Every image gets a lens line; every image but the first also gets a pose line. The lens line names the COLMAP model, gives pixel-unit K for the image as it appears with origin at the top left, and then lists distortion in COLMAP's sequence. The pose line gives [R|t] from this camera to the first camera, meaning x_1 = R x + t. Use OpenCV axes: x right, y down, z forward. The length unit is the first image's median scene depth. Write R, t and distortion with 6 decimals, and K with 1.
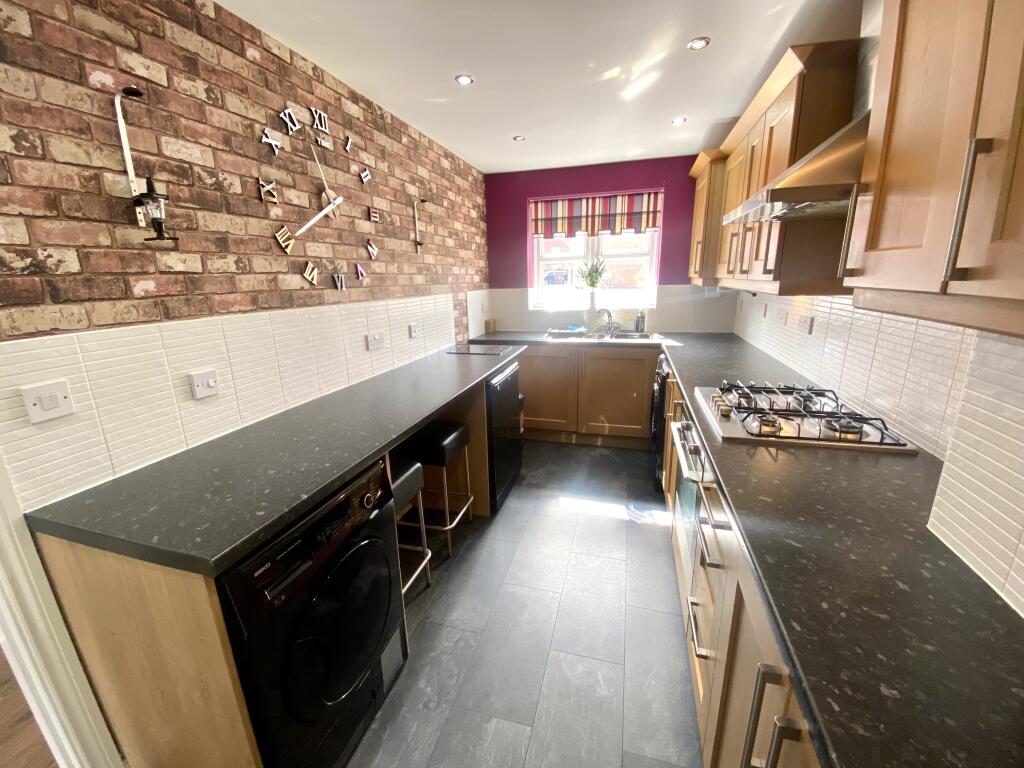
lens RADIAL K [[416.9, 0, 509.8], [0, 416.9, 388.9], [0, 0, 1]] dist [0.025132, -0.023879]
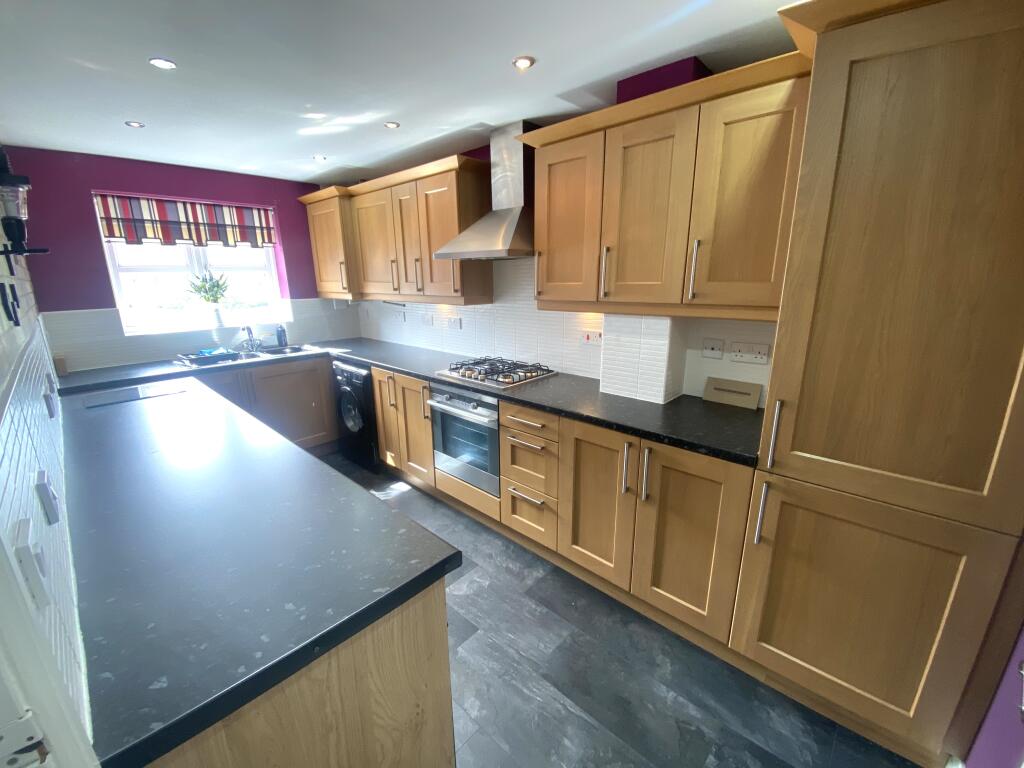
lens RADIAL K [[416.9, 0, 509.8], [0, 416.9, 388.9], [0, 0, 1]] dist [0.025132, -0.023879]
pose [[0.448688, -0.212906, 0.867958, -0.348158], [0.232868, 0.965511, 0.116455, -0.027090], [-0.862816, 0.149868, 0.482792, 0.059010]]
